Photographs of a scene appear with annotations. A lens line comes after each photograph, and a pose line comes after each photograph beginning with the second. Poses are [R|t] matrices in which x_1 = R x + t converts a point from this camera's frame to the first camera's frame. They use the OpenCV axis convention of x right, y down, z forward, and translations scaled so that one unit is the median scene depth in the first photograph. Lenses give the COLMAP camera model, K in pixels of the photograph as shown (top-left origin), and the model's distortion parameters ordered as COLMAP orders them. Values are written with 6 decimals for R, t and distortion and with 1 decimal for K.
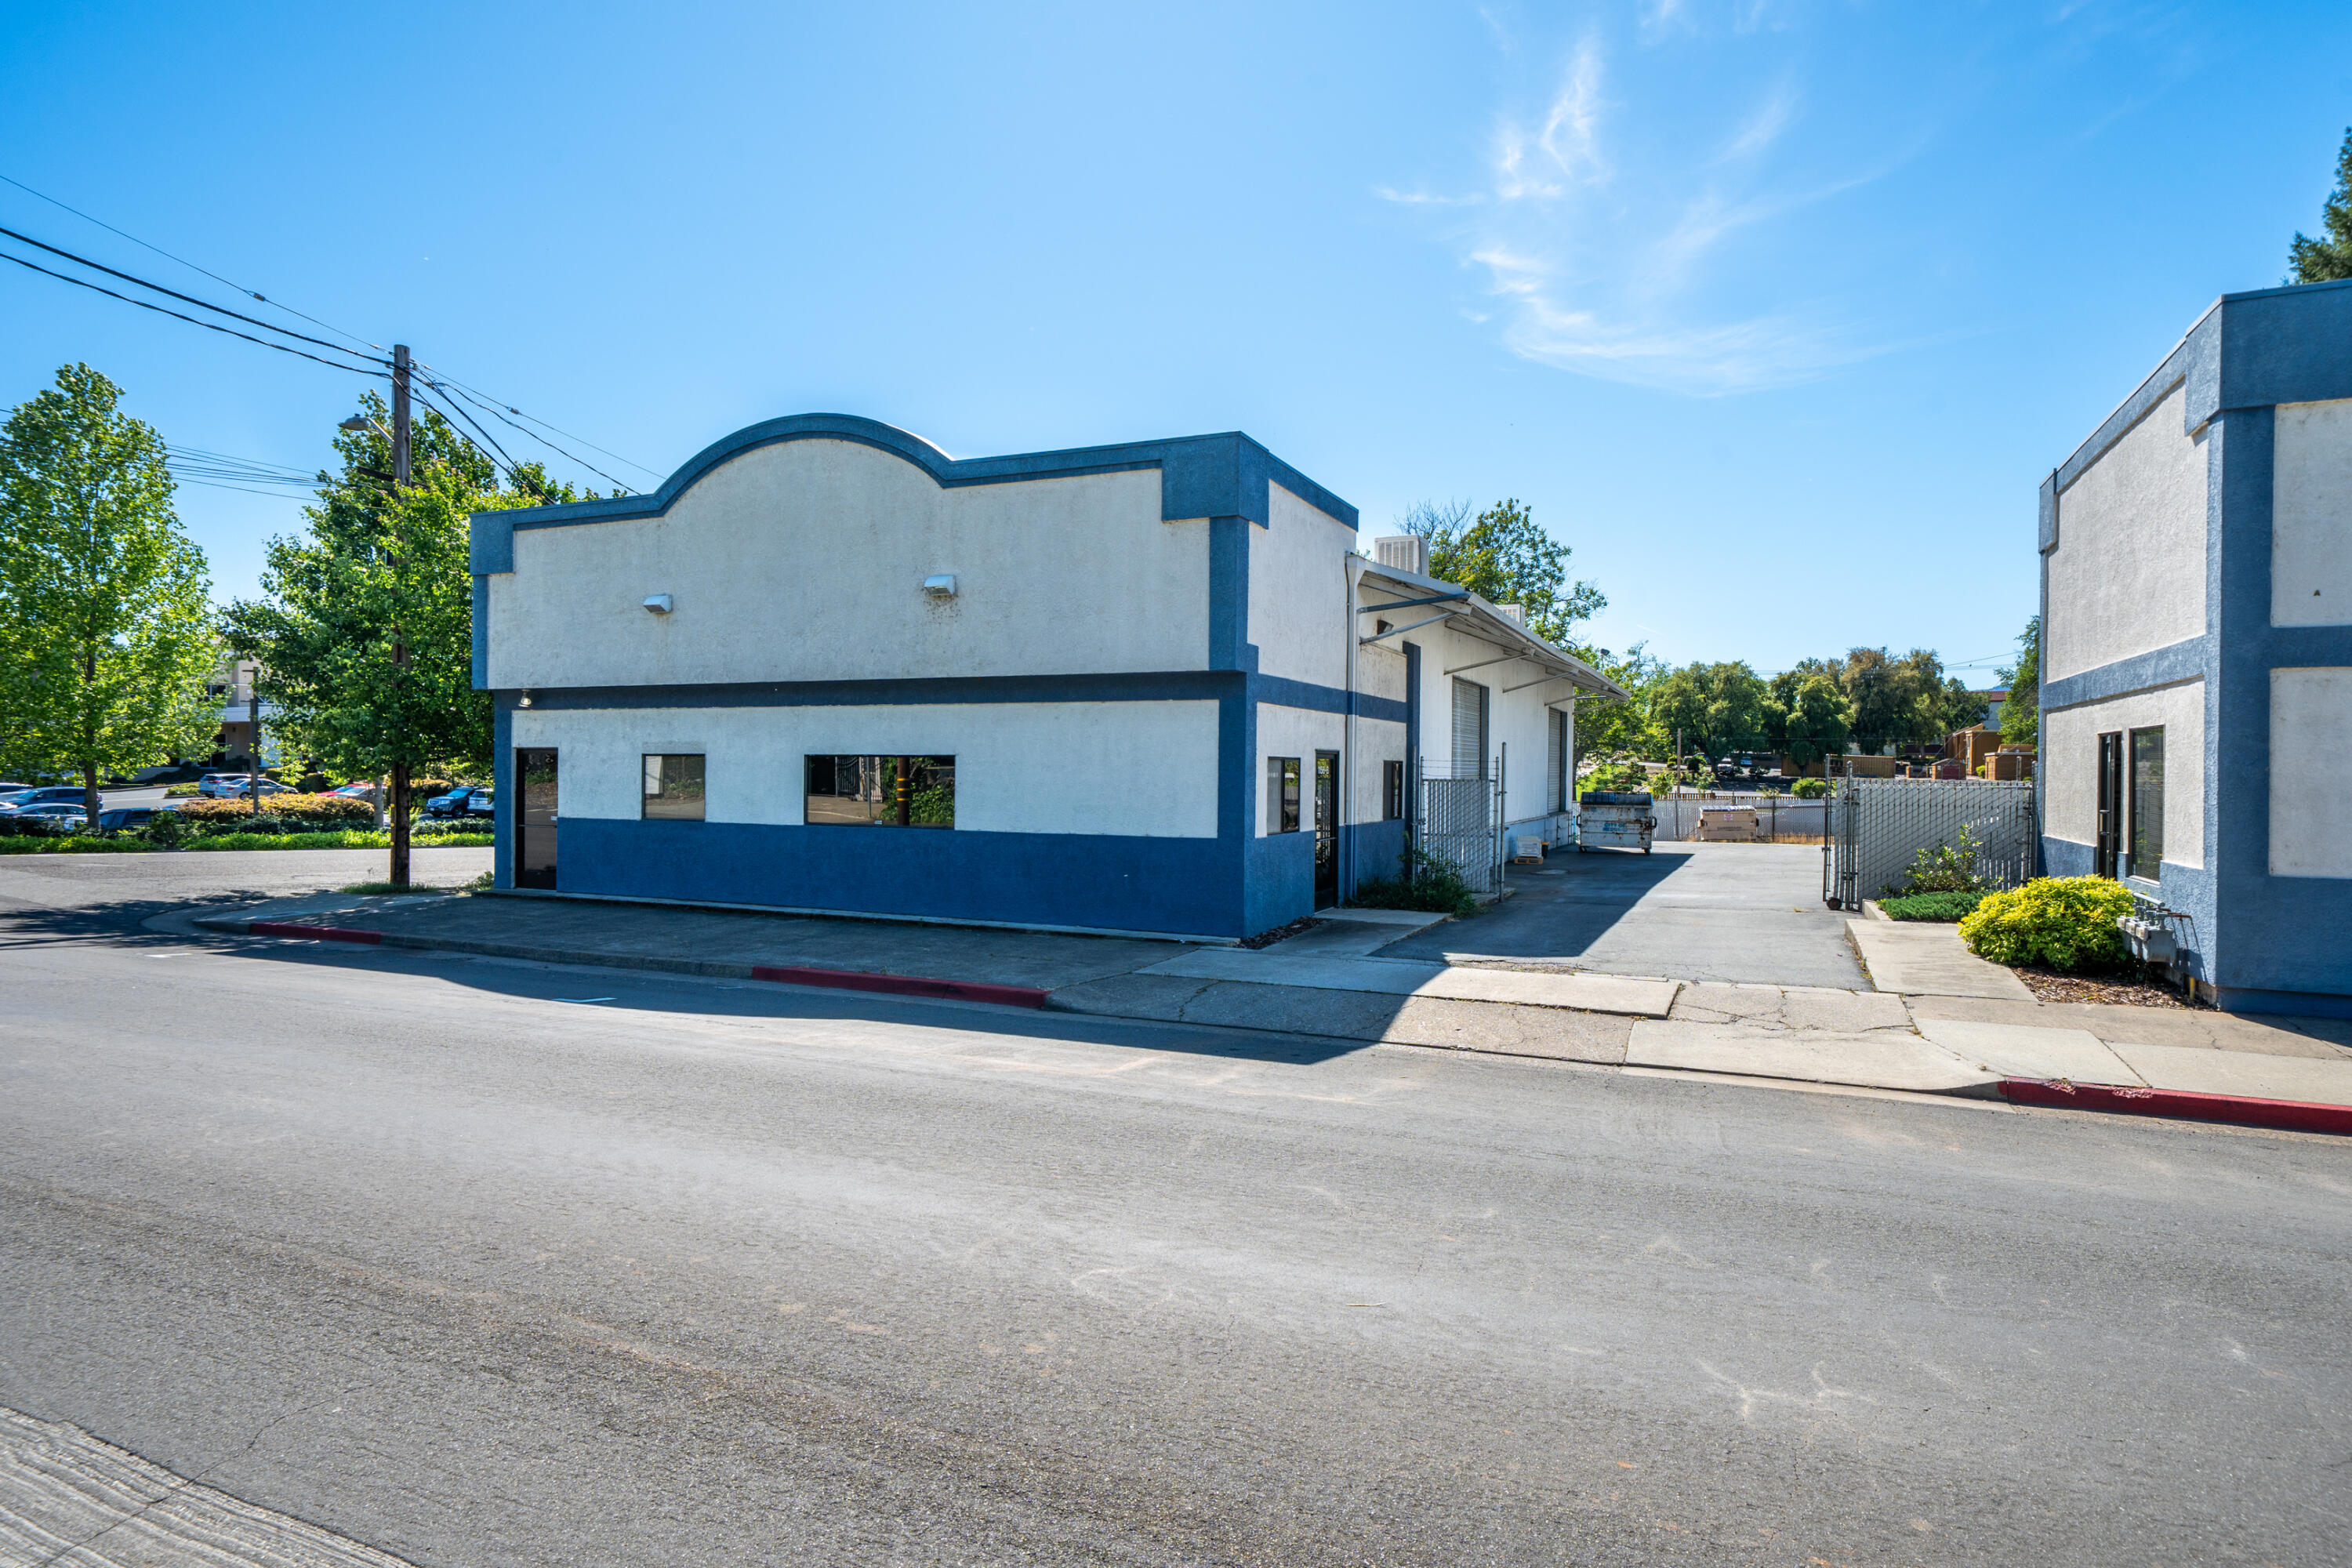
lens RADIAL K [[1290.6, 0, 1101.5], [0, 1290.6, 790.7], [0, 0, 1]] dist [0.016007, -0.002517]
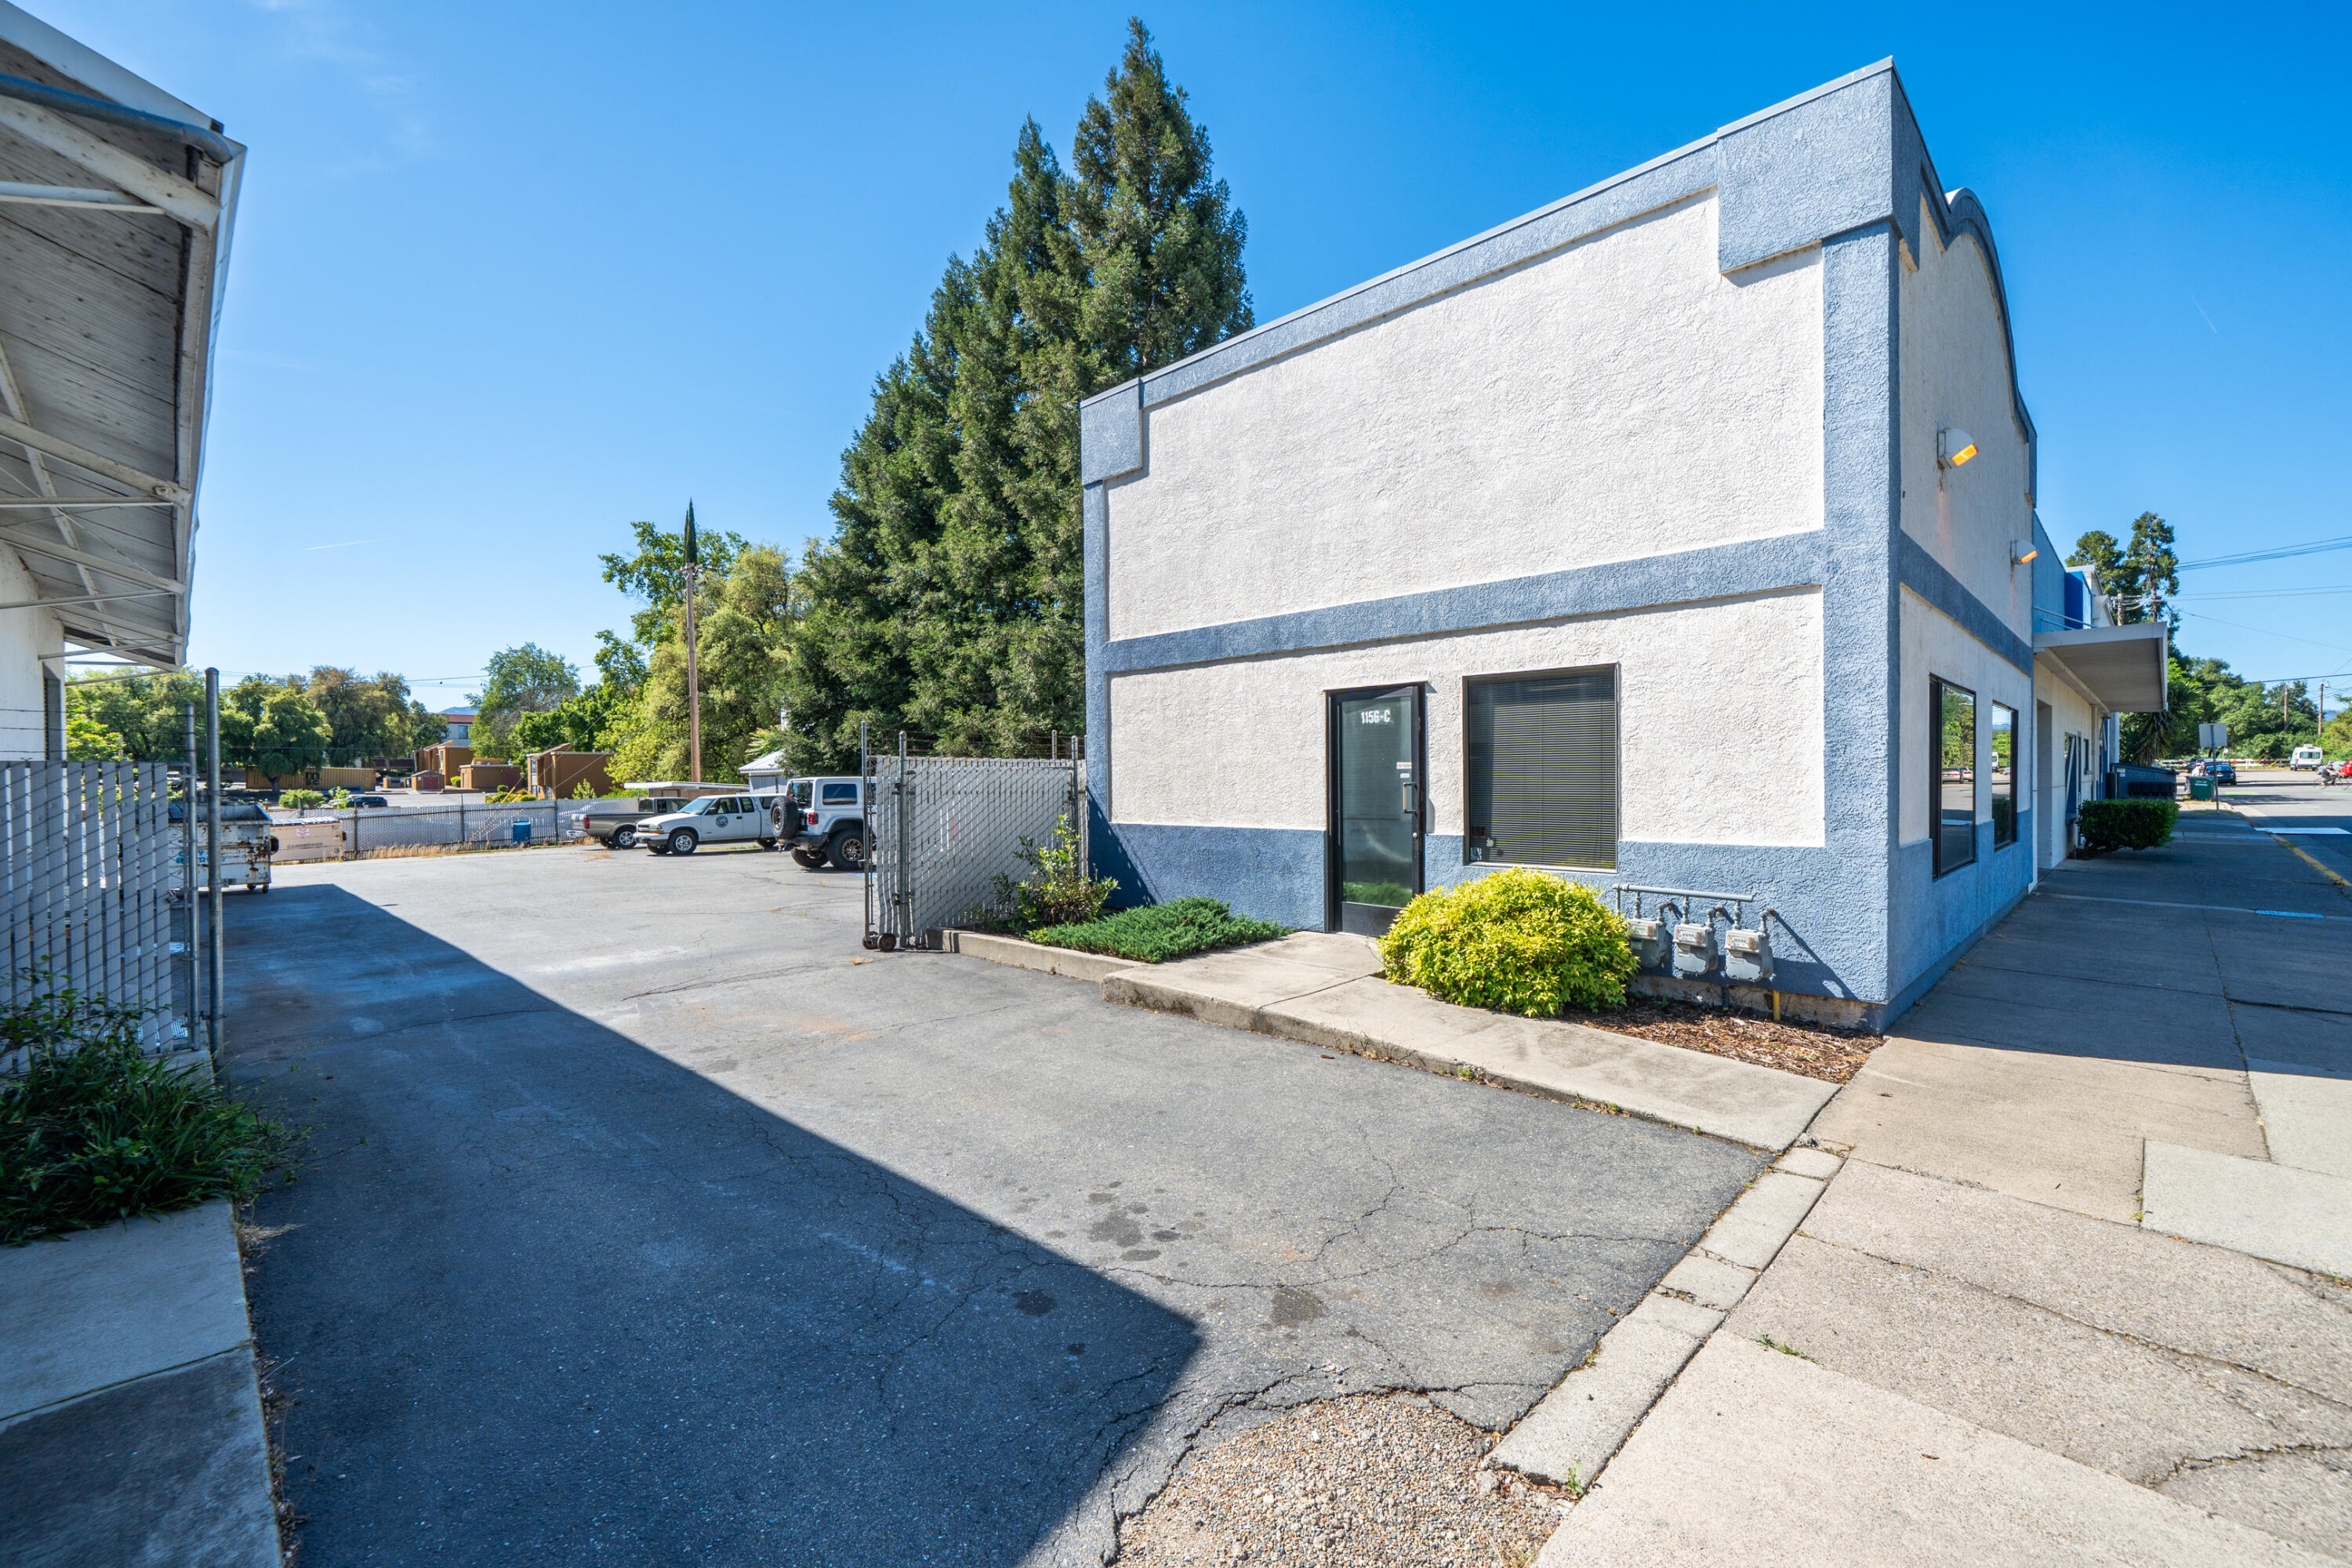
lens RADIAL K [[989.9, 0, 1200.0], [0, 989.9, 781.5], [0, 0, 1]] dist [0.007347, 0.000293]
pose [[0.289872, -0.014497, 0.956956, 0.102229], [0.031095, 0.999500, 0.005722, 0.004477], [-0.956560, 0.028098, 0.290178, 0.584979]]
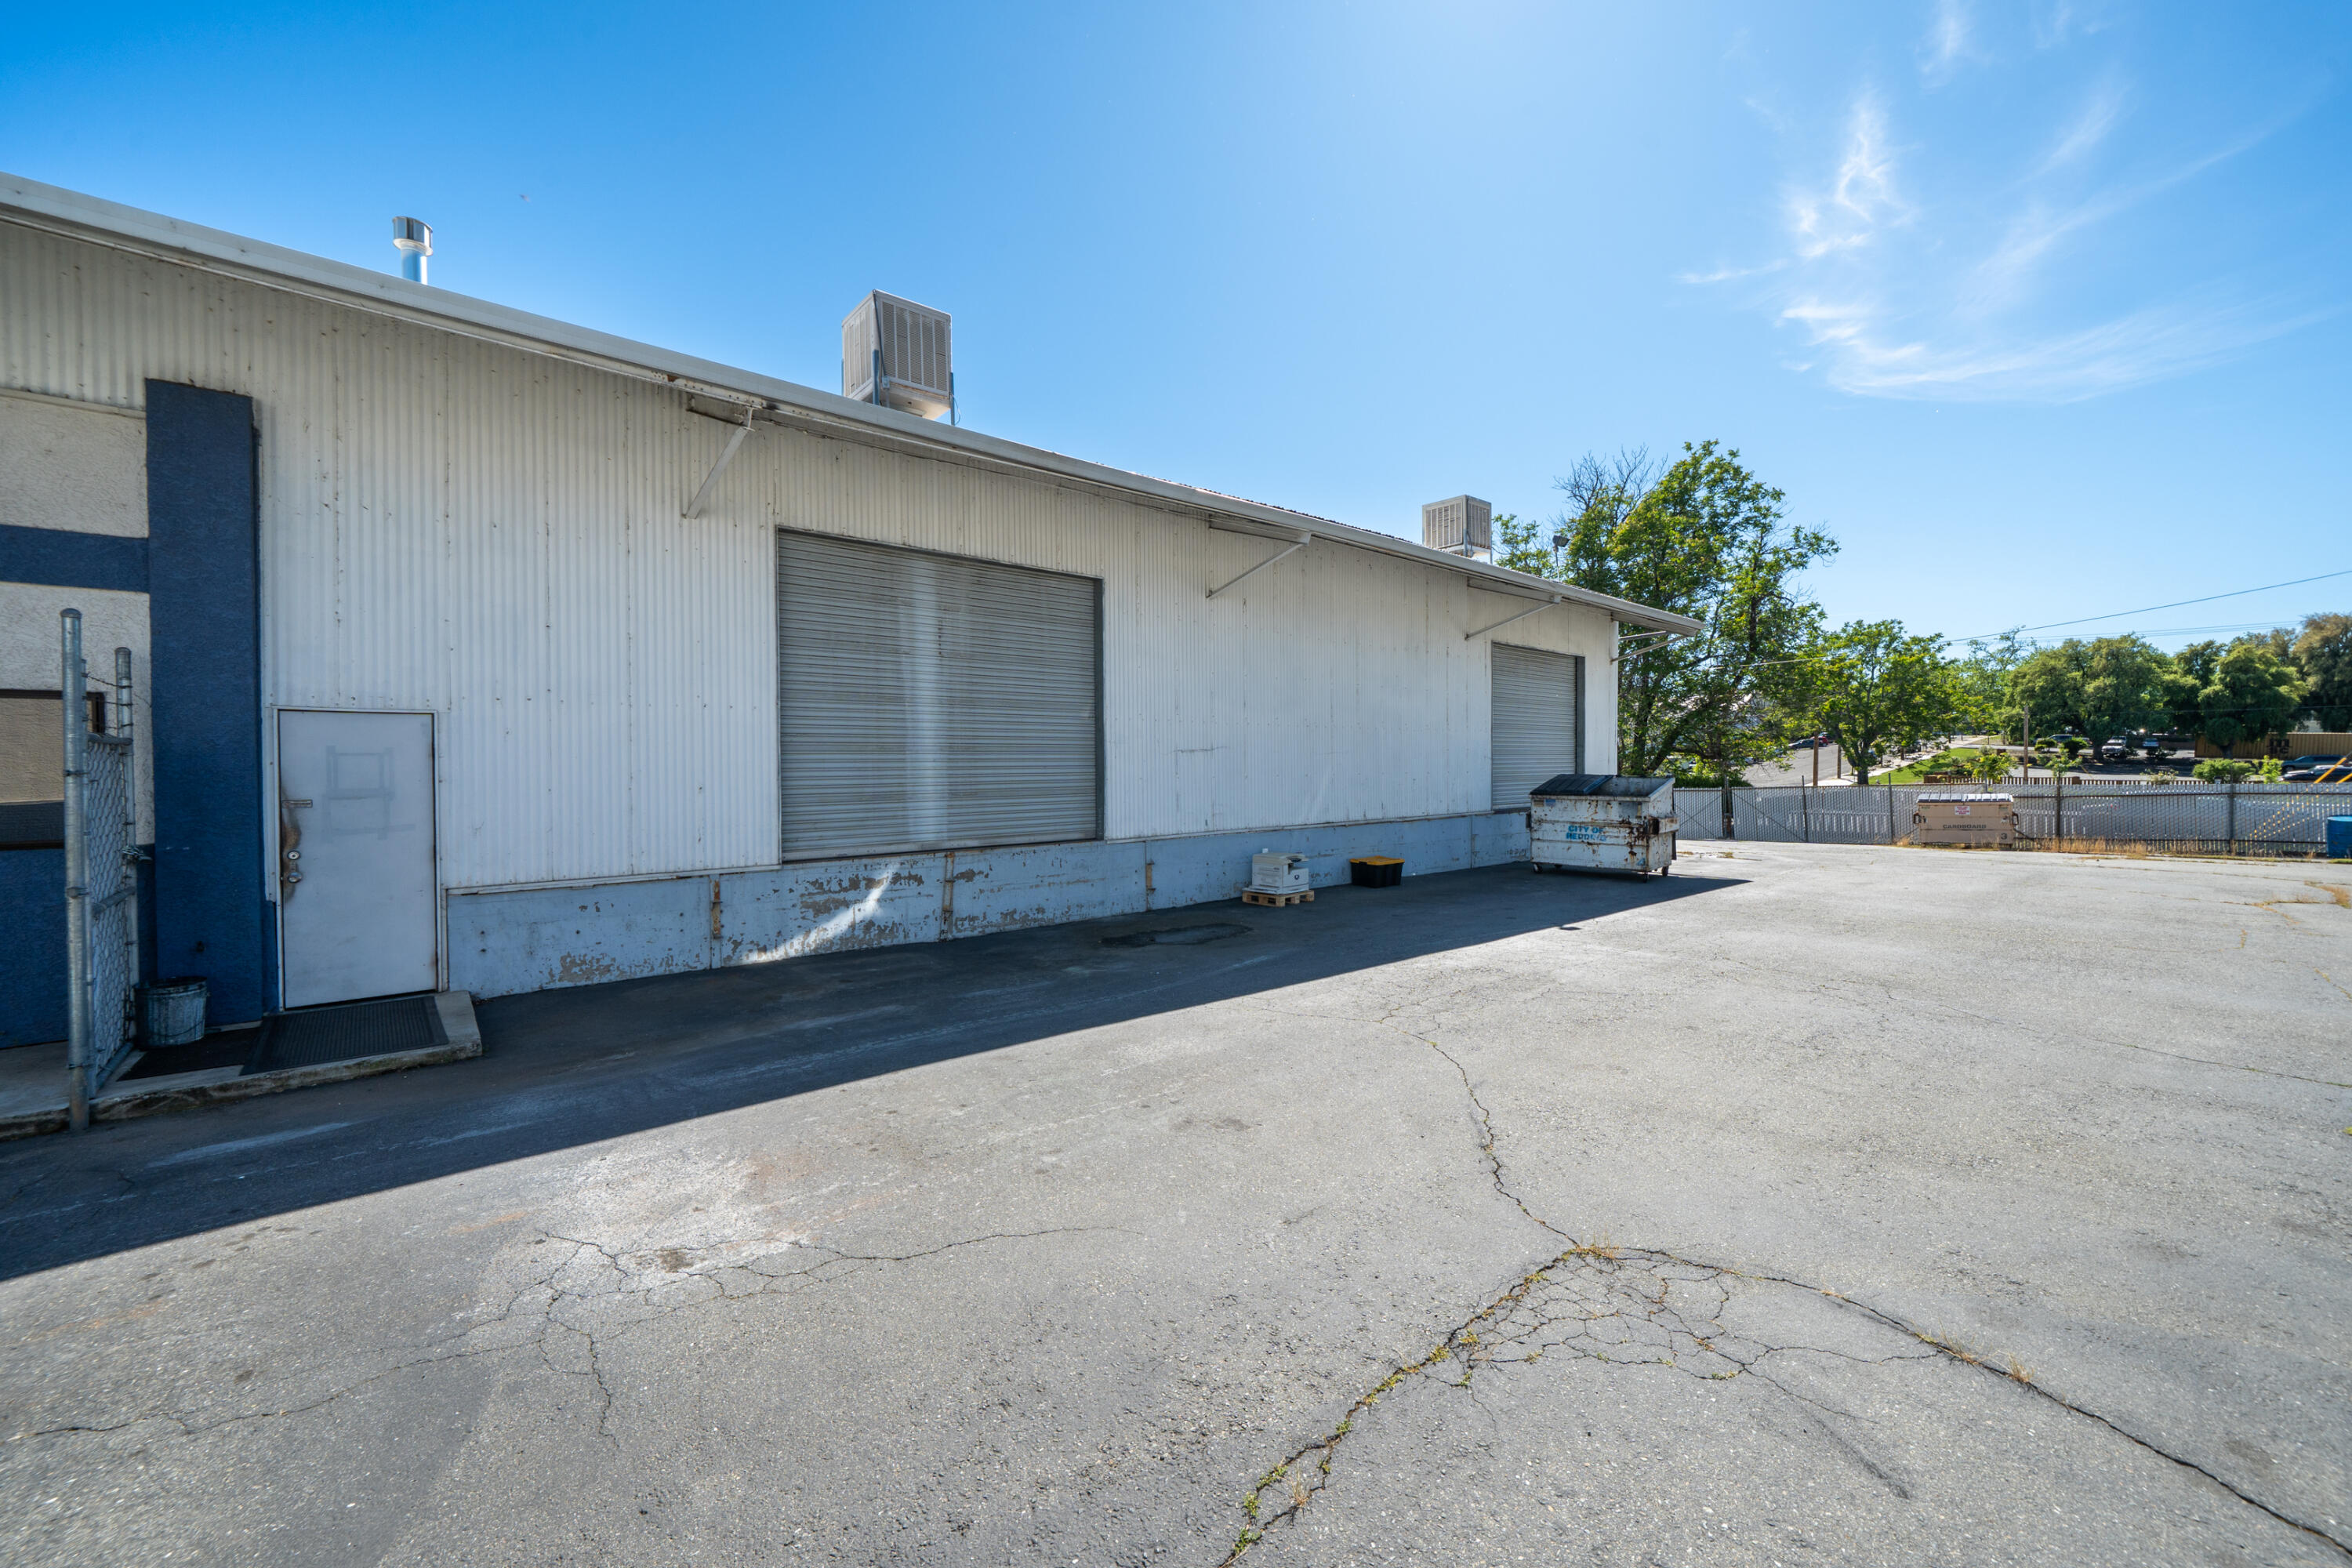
lens RADIAL K [[875.9, 0, 1167.4], [0, 875.9, 778.5], [0, 0, 1]] dist [0.001210, 0.000437]
pose [[0.920009, -0.005461, -0.391858, 0.590660], [0.005280, 0.999985, -0.001540, 0.003358], [0.391861, -0.000652, 0.920024, 0.860709]]
